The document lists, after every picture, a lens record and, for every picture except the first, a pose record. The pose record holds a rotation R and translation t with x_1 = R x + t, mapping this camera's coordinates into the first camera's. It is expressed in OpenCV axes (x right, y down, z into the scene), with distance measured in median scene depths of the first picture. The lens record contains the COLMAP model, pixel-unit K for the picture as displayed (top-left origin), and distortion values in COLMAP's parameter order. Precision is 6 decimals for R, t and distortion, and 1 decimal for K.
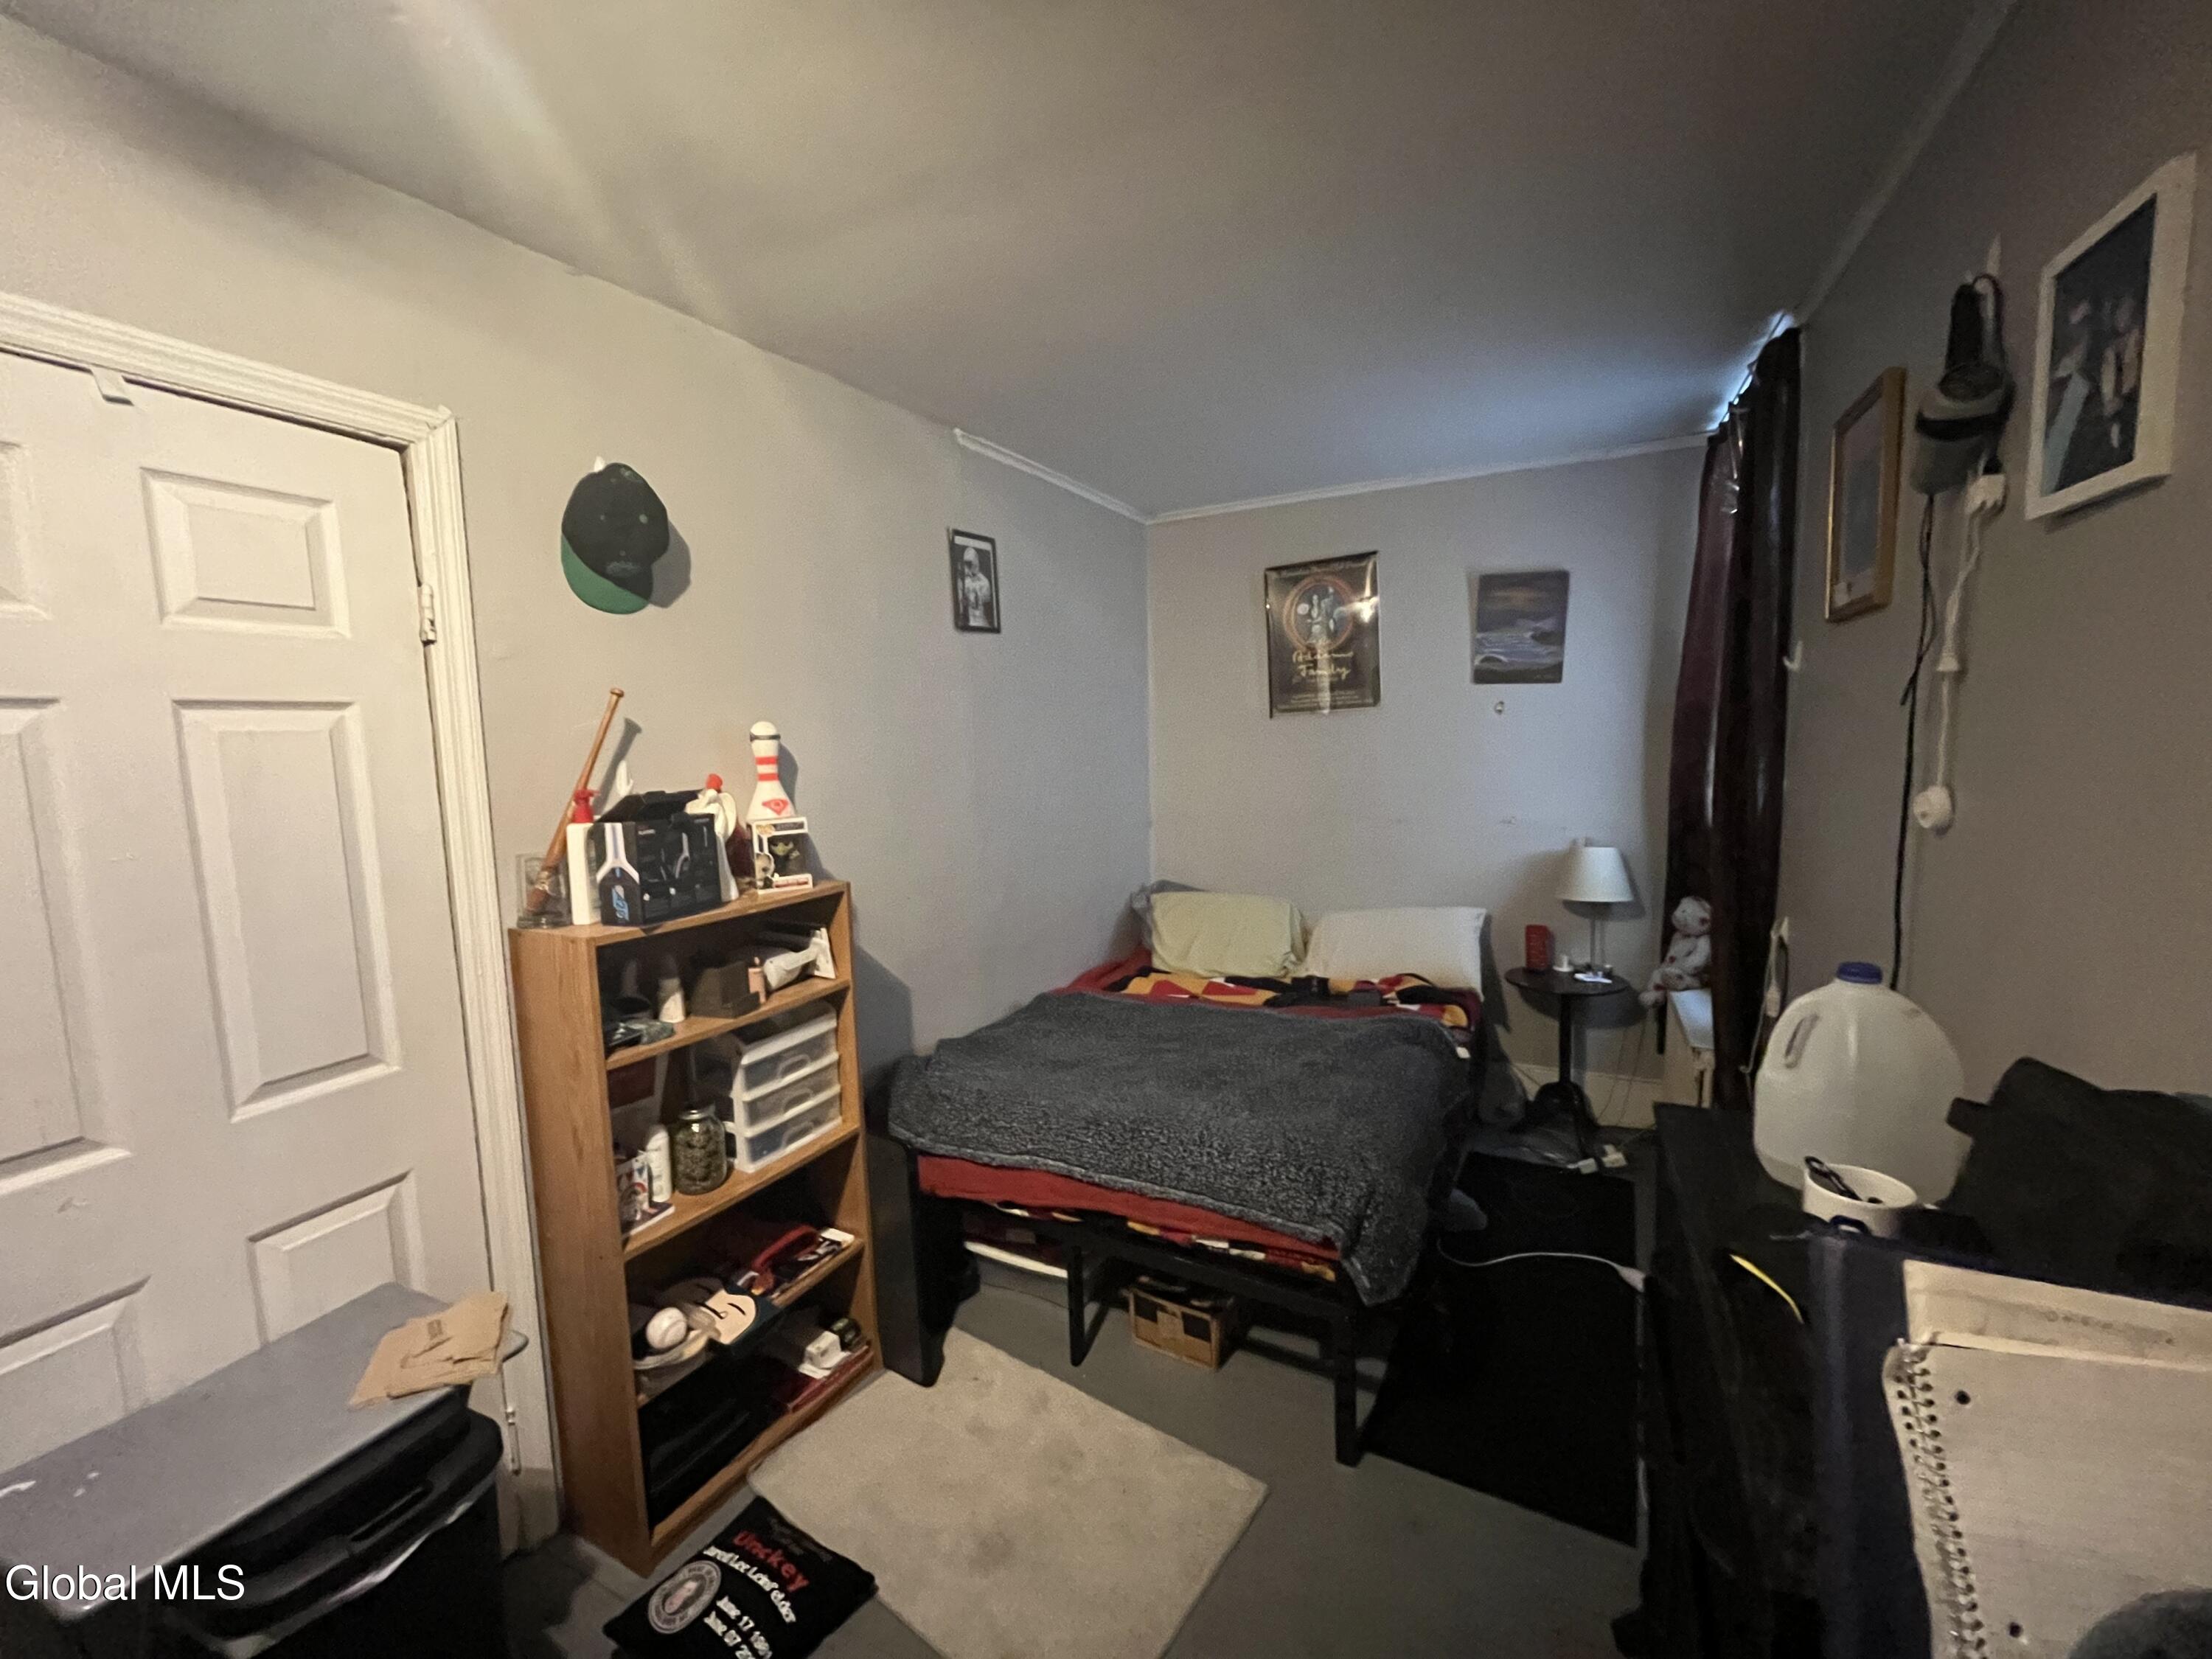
lens RADIAL K [[896.3, 0, 1102.2], [0, 896.3, 823.2], [0, 0, 1]] dist [0.000665, 0.000299]
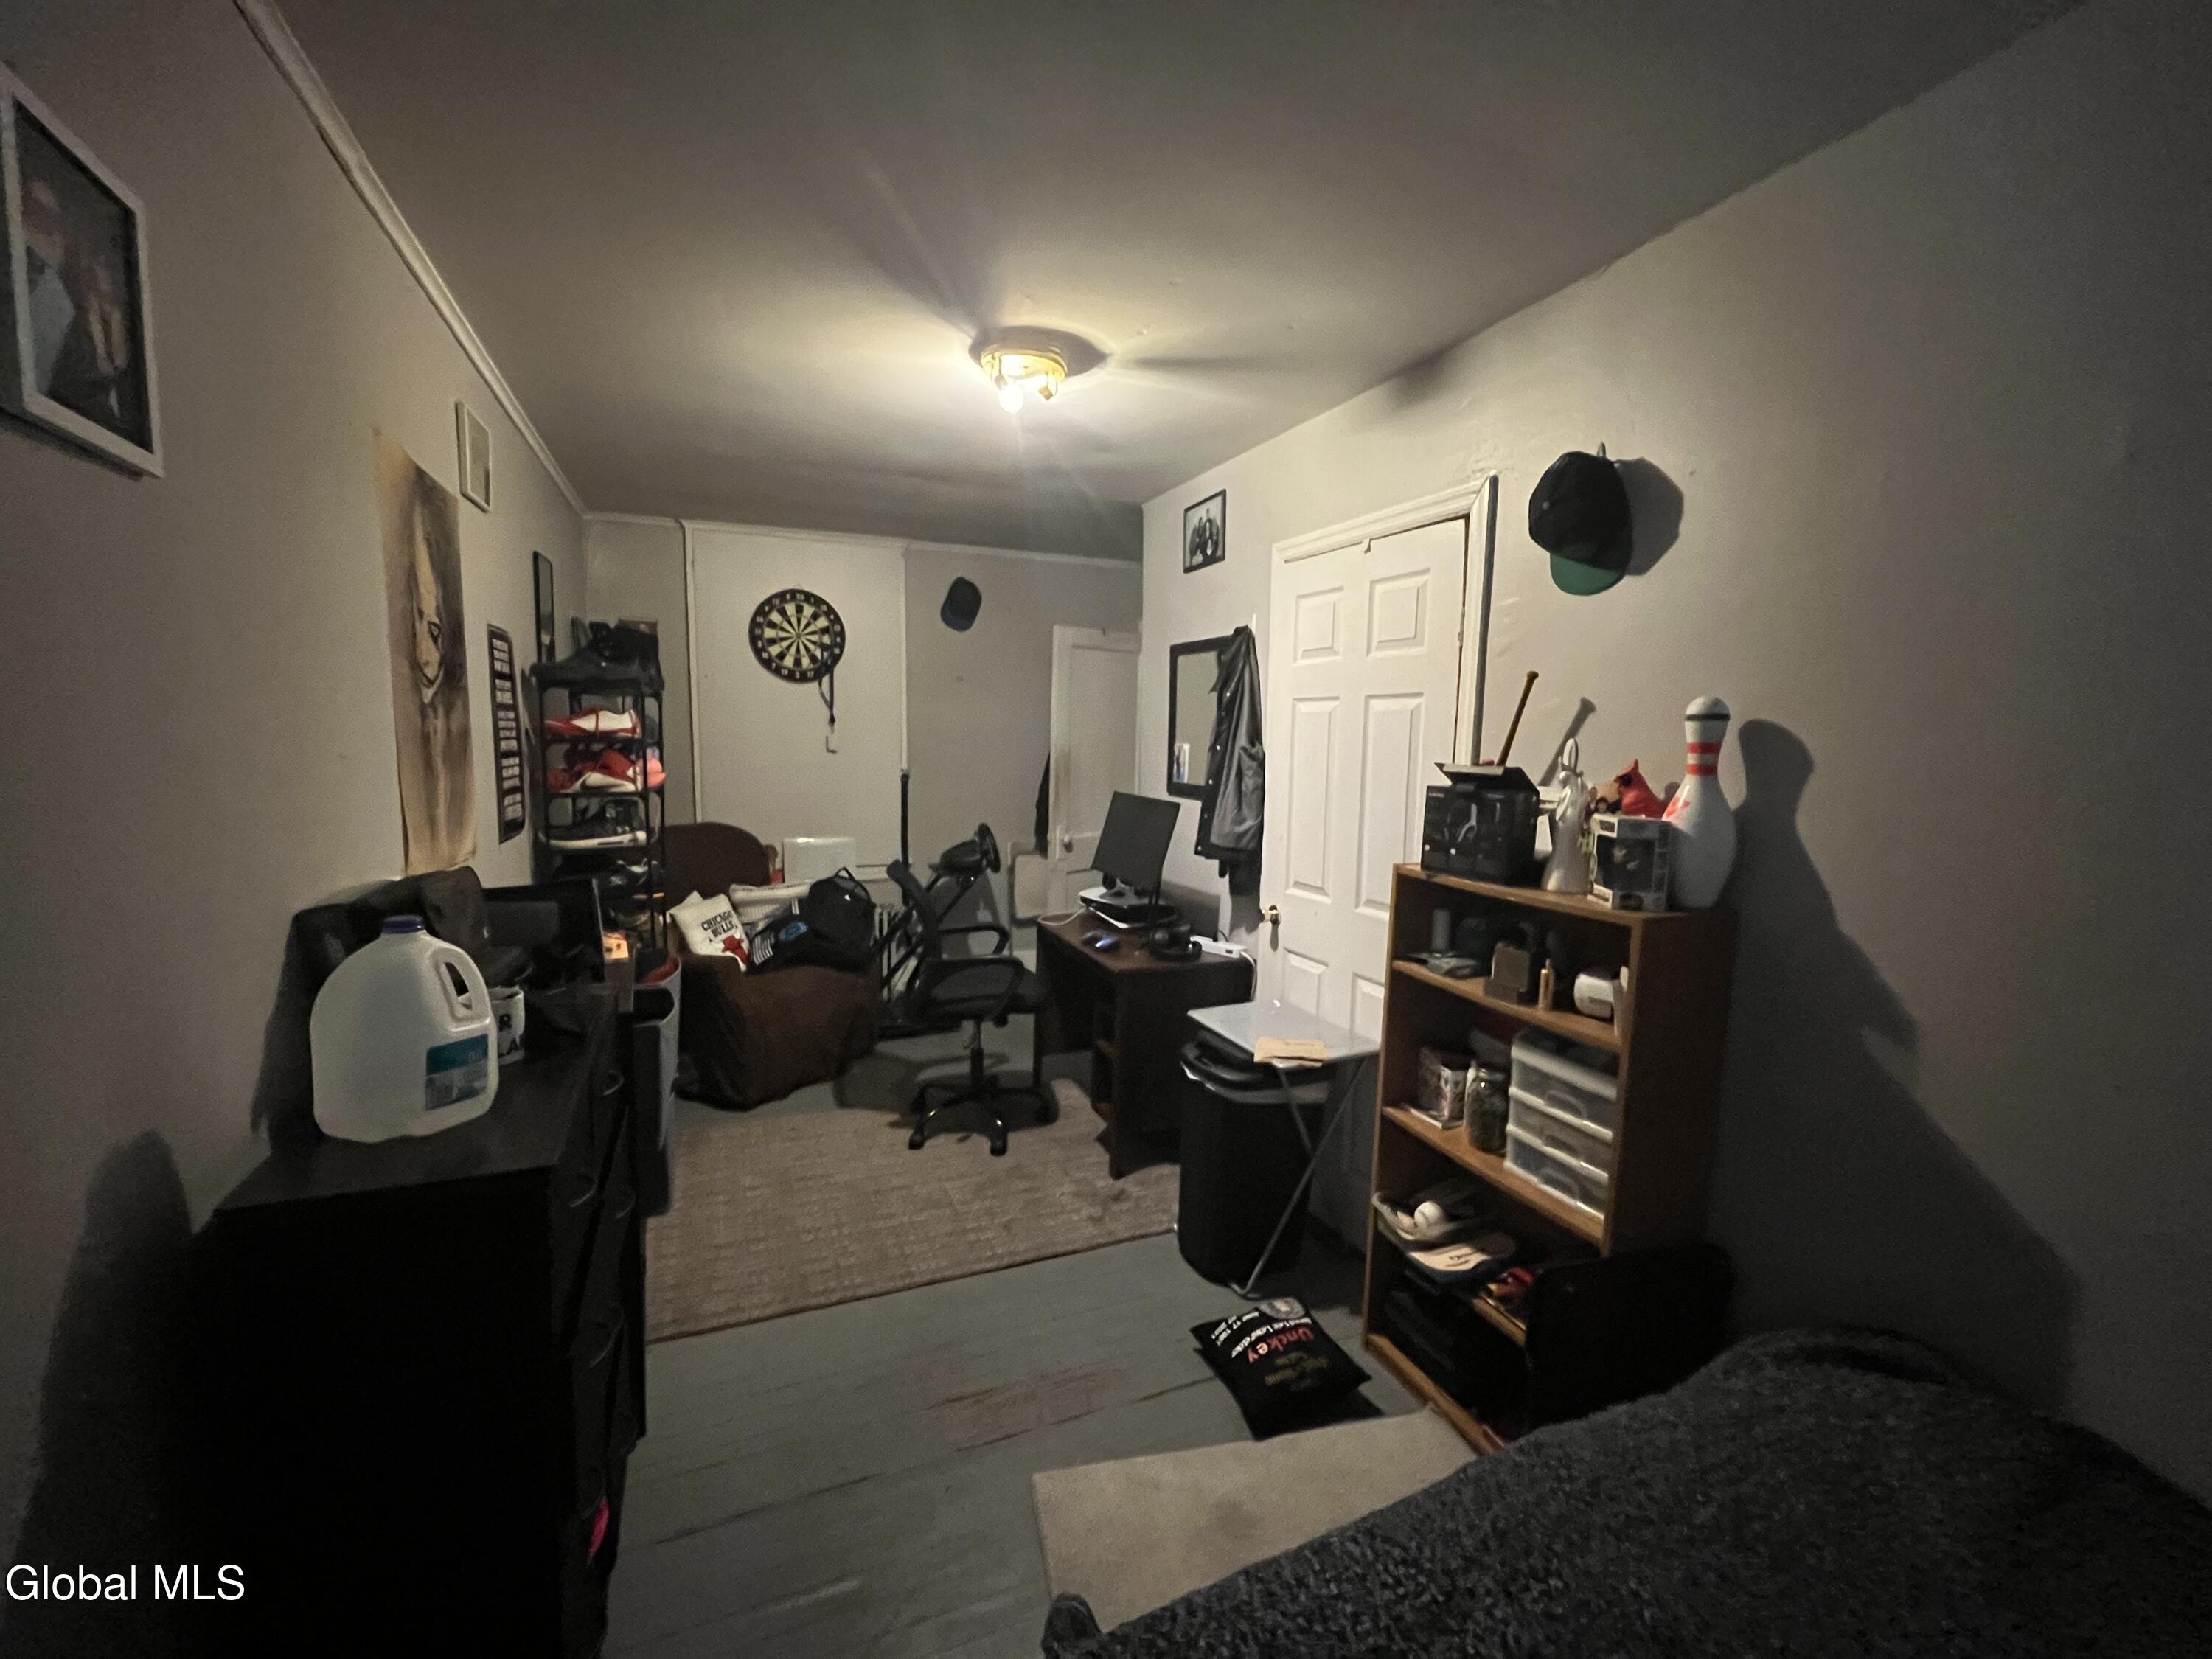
lens RADIAL K [[896.3, 0, 1103.8], [0, 896.3, 827.6], [0, 0, 1]] dist [0.000665, 0.000299]
pose [[-0.634912, 0.097414, -0.766419, 0.597455], [-0.081275, 0.978093, 0.191648, -0.121186], [0.768298, 0.183970, -0.613085, 1.209833]]
